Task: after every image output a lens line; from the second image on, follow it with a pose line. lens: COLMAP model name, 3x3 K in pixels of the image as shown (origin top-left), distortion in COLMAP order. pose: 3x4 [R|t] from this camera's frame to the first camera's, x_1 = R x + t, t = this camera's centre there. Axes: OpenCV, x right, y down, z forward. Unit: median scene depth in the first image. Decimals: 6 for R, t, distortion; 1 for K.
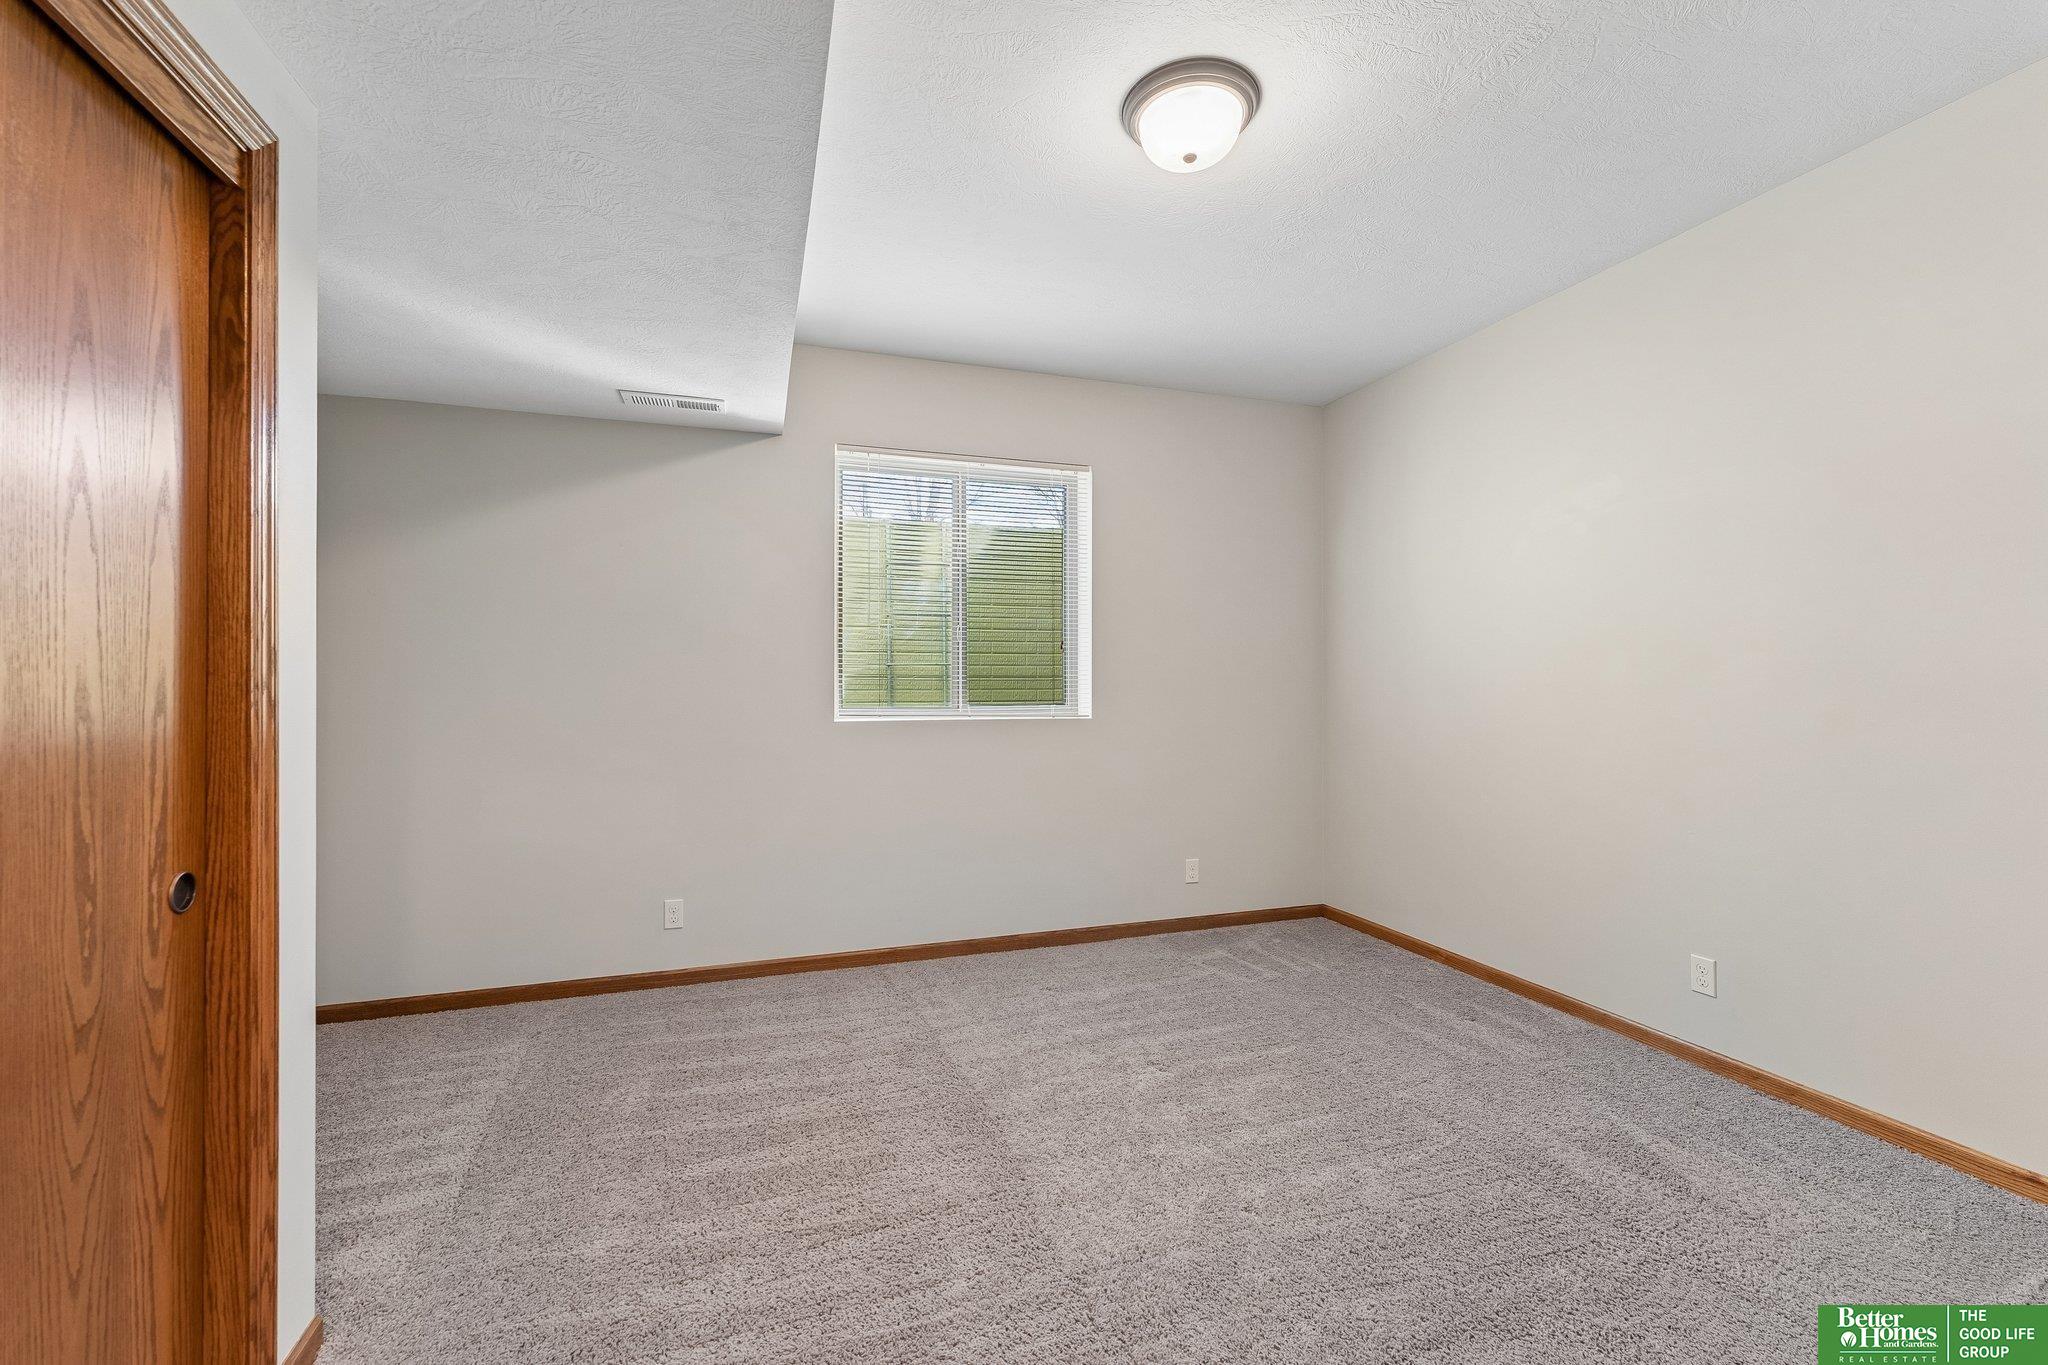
lens RADIAL K [[838.6, 0, 1023.5], [0, 838.6, 679.3], [0, 0, 1]] dist [0.001402, 0.000241]
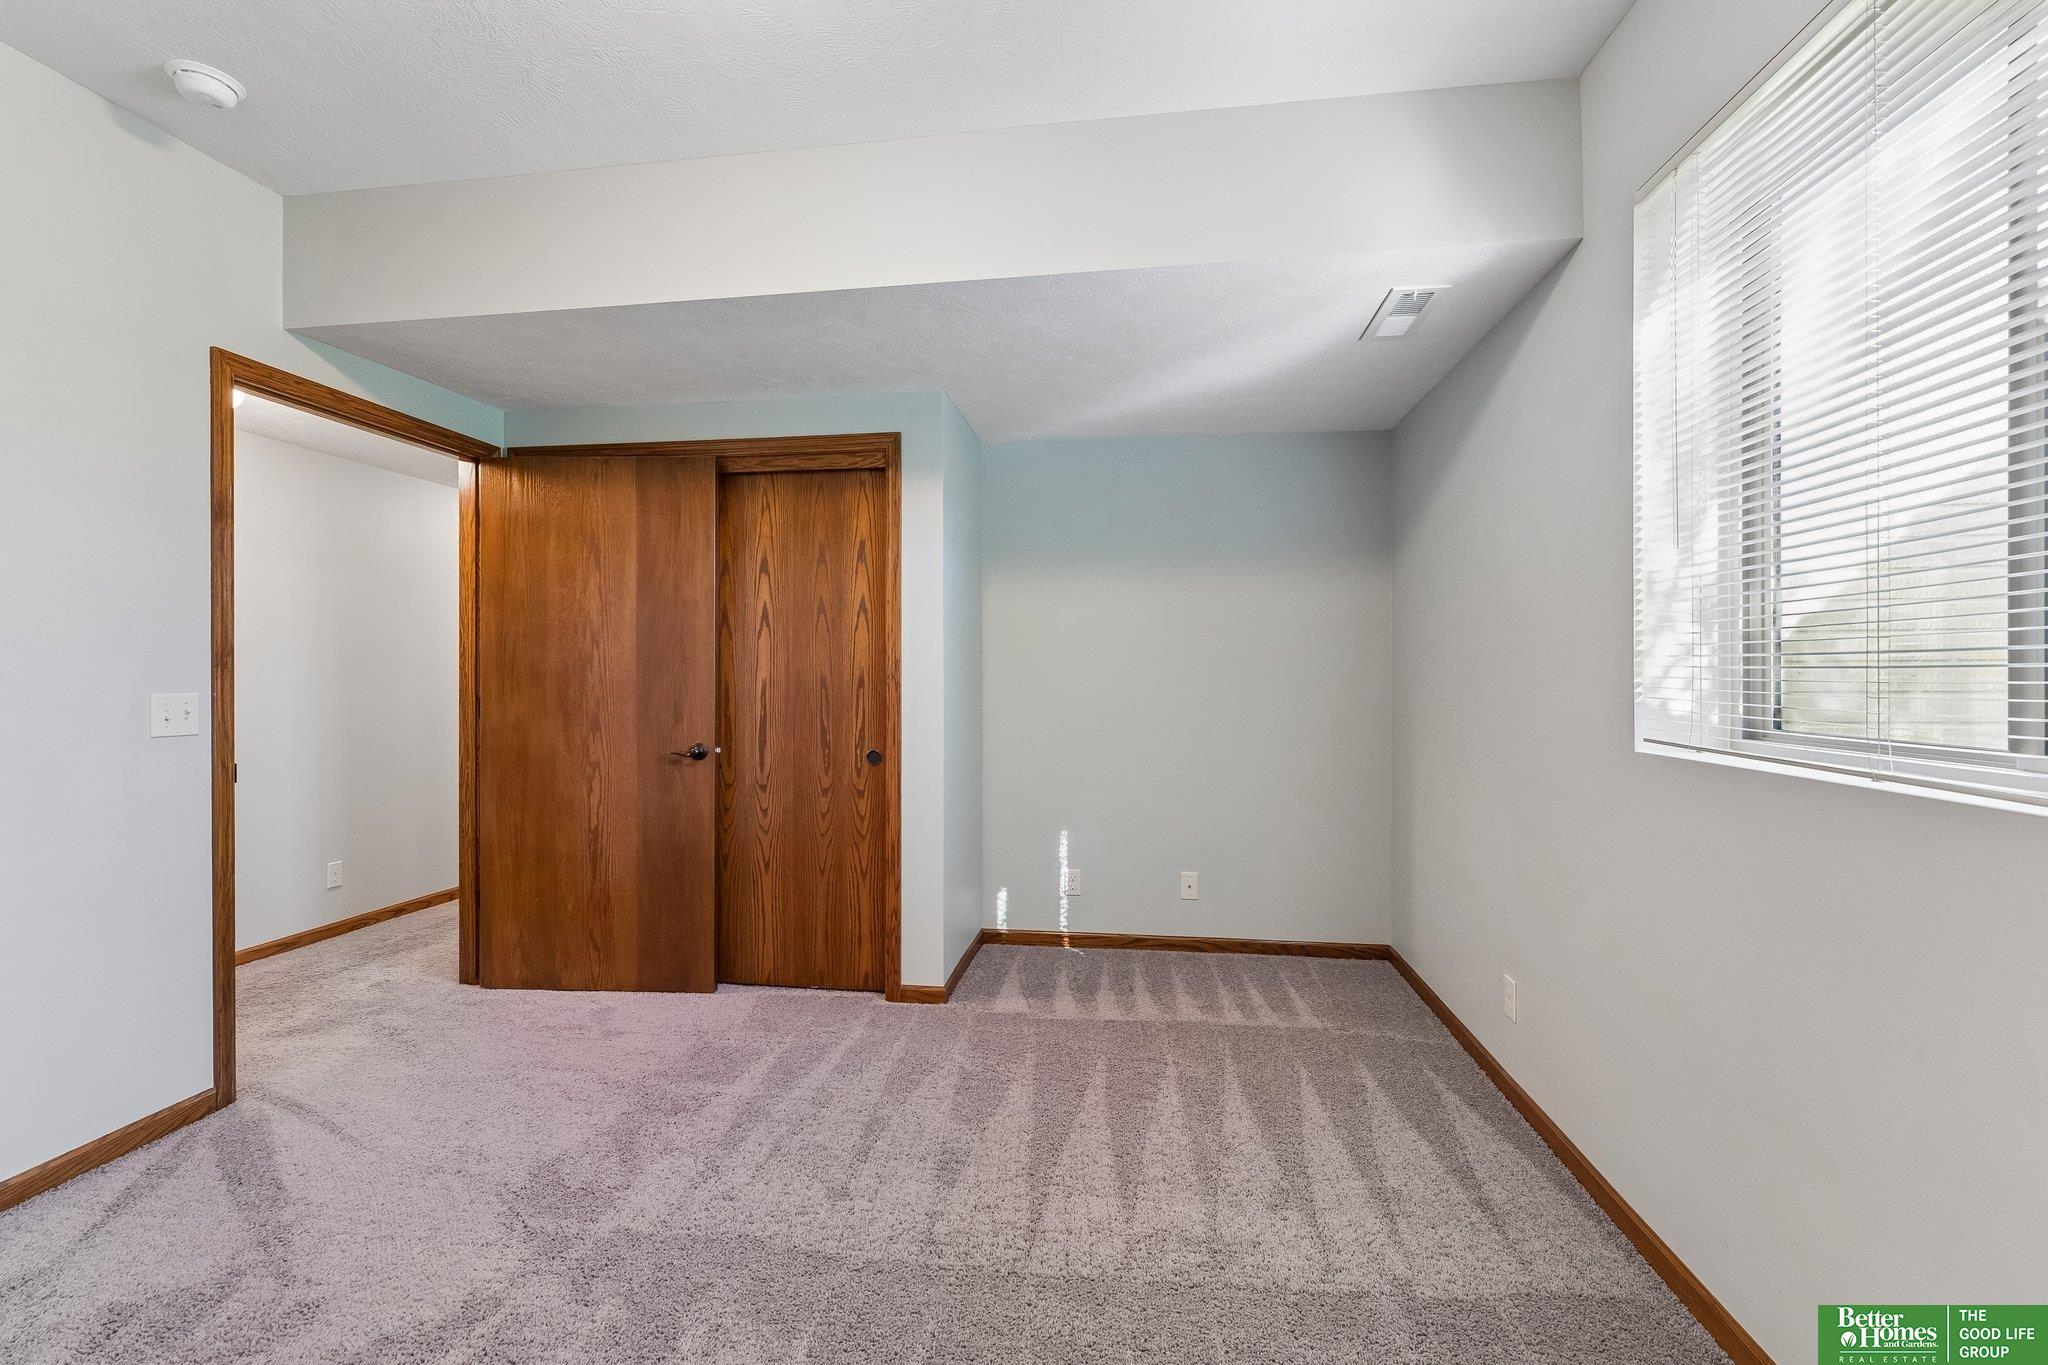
lens RADIAL K [[838.6, 0, 1026.9], [0, 838.6, 675.7], [0, 0, 1]] dist [0.001402, 0.000241]
pose [[-0.430975, -0.001175, -0.902363, 0.709862], [0.004338, 0.999985, -0.003374, 0.009412], [0.902354, -0.005368, -0.430963, 1.619536]]
